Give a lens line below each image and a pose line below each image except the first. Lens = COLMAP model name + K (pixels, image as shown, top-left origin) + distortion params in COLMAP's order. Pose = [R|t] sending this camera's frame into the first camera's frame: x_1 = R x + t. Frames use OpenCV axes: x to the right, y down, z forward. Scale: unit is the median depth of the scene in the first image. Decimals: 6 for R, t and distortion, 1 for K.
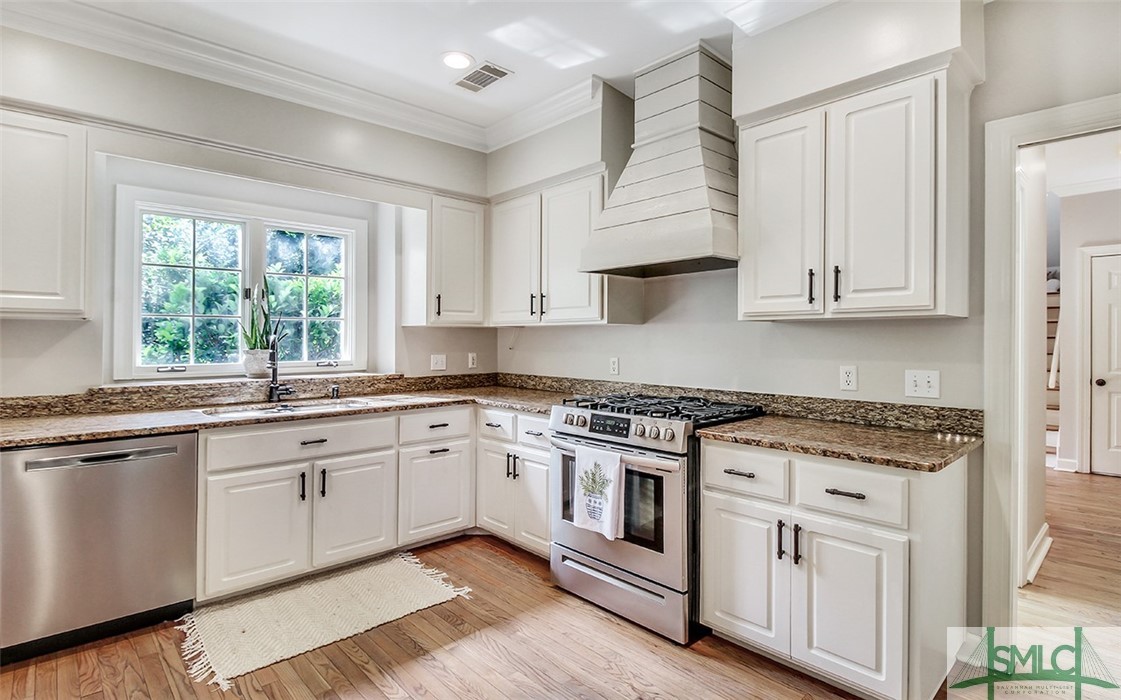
lens RADIAL K [[551.6, 0, 565.0], [0, 551.6, 341.4], [0, 0, 1]] dist [-0.014420, -0.000708]
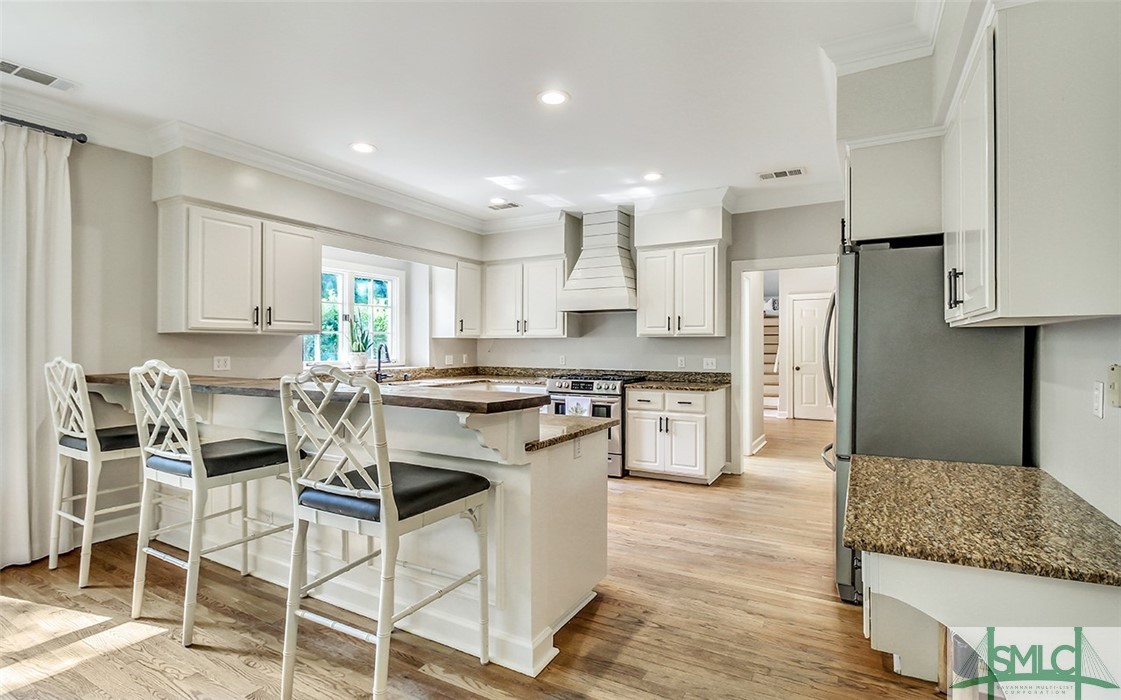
lens RADIAL K [[551.6, 0, 556.2], [0, 551.6, 349.0], [0, 0, 1]] dist [-0.014420, -0.000708]
pose [[0.954731, -0.003715, 0.297448, -0.616464], [0.002651, 0.999989, 0.003980, 0.000134], [-0.297459, -0.003011, 0.954730, -0.961240]]
